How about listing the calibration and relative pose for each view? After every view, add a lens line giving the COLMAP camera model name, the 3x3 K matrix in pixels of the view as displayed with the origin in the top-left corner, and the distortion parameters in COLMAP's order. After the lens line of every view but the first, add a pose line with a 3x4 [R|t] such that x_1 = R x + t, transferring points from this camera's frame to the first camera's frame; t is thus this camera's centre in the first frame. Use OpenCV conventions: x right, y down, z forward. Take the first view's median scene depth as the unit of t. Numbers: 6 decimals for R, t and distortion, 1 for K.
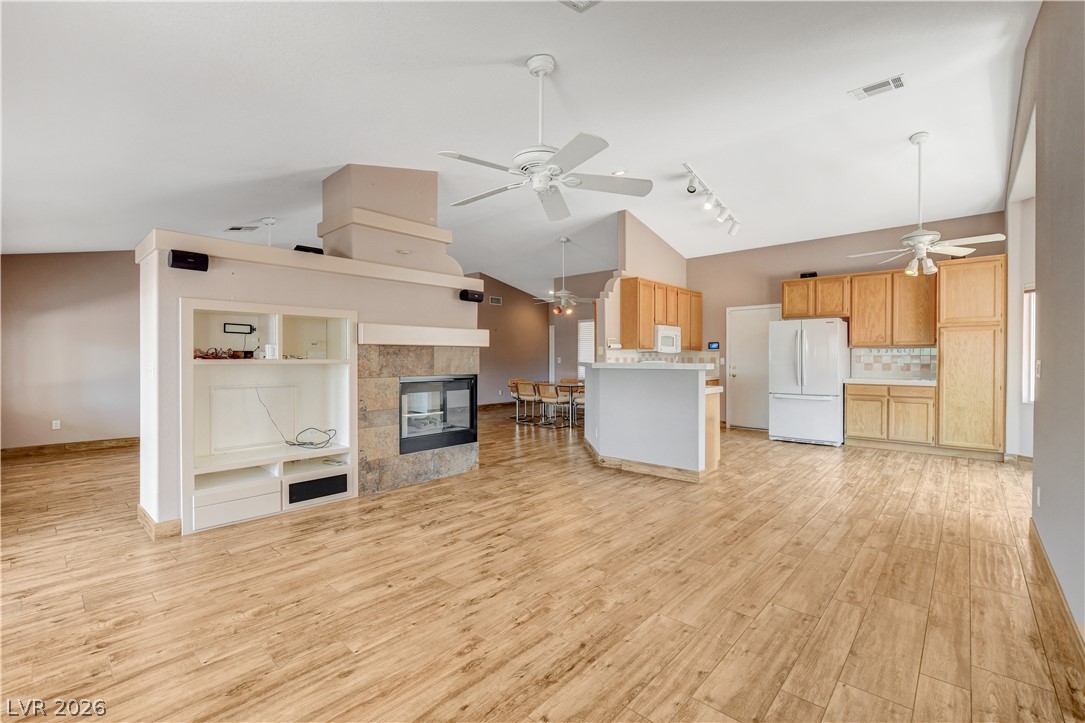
lens RADIAL K [[463.7, 0, 530.6], [0, 463.7, 360.3], [0, 0, 1]] dist [-0.040673, 0.002293]
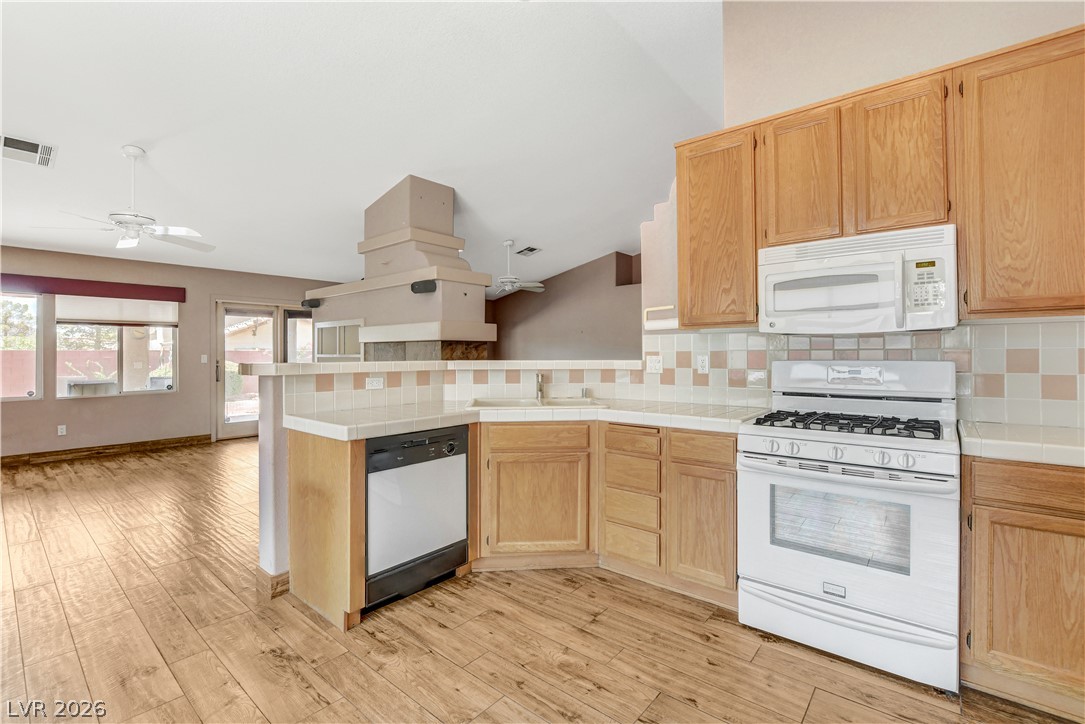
lens RADIAL K [[481.4, 0, 530.9], [0, 481.4, 352.1], [0, 0, 1]] dist [-0.018085, 0.001089]
pose [[0.035908, -0.002958, -0.999351, 0.686493], [-0.002171, 0.999993, -0.003038, -0.004015], [0.999353, 0.002278, 0.035901, 0.933123]]
